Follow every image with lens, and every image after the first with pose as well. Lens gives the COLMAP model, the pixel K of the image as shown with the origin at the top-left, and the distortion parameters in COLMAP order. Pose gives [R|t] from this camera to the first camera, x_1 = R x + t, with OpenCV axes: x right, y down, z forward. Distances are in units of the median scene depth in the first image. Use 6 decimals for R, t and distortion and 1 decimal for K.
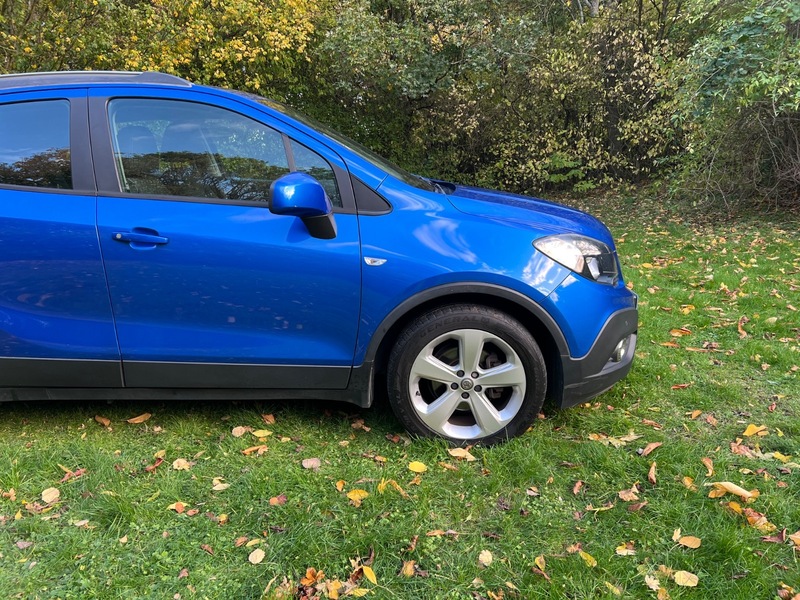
lens RADIAL K [[595.0, 0, 426.6], [0, 595.0, 297.9], [0, 0, 1]] dist [0.042490, -0.033986]
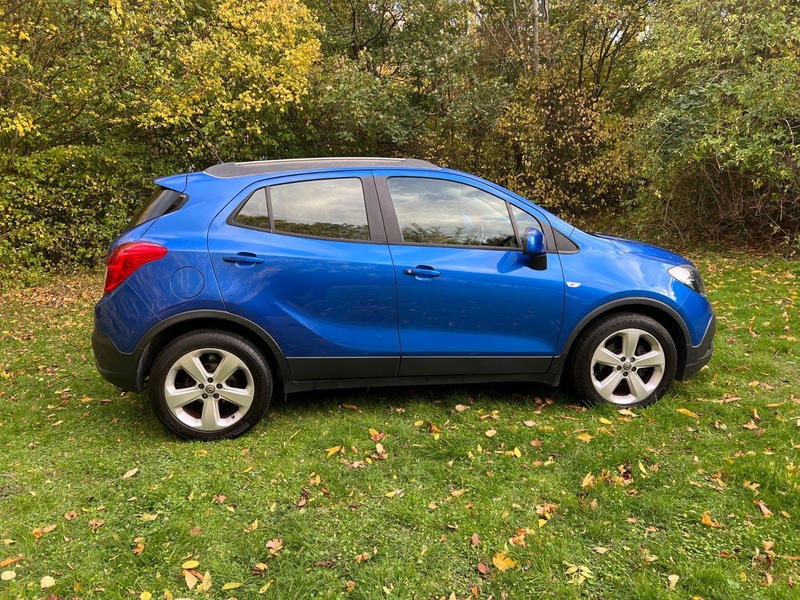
lens RADIAL K [[595.0, 0, 405.4], [0, 595.0, 295.5], [0, 0, 1]] dist [0.042490, -0.033986]
pose [[0.991329, -0.020120, 0.129854, -0.664254], [0.026840, 0.998378, -0.050210, 0.027860], [-0.128633, 0.053259, 0.990261, -0.417972]]
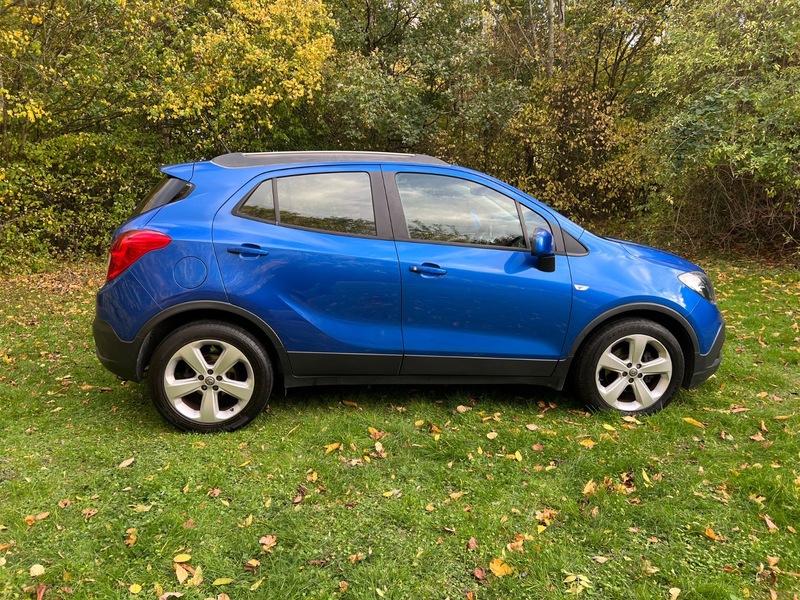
lens RADIAL K [[595.0, 0, 405.1], [0, 595.0, 296.3], [0, 0, 1]] dist [0.042490, -0.033986]
pose [[0.992807, 0.012579, 0.119064, -0.658535], [-0.006998, 0.998862, -0.047172, 0.030279], [-0.119522, 0.045999, 0.991765, -0.399593]]
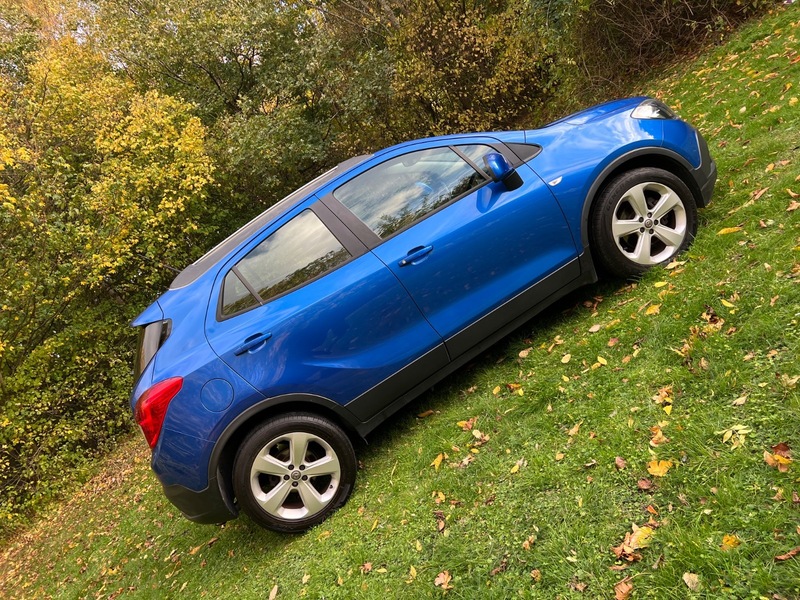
lens RADIAL K [[595.0, 0, 396.8], [0, 595.0, 295.5], [0, 0, 1]] dist [0.042490, -0.033986]
pose [[0.827409, -0.550631, 0.110449, -0.675684], [0.557853, 0.828517, -0.048577, 0.020478], [-0.064761, 0.101808, 0.992694, -0.365930]]
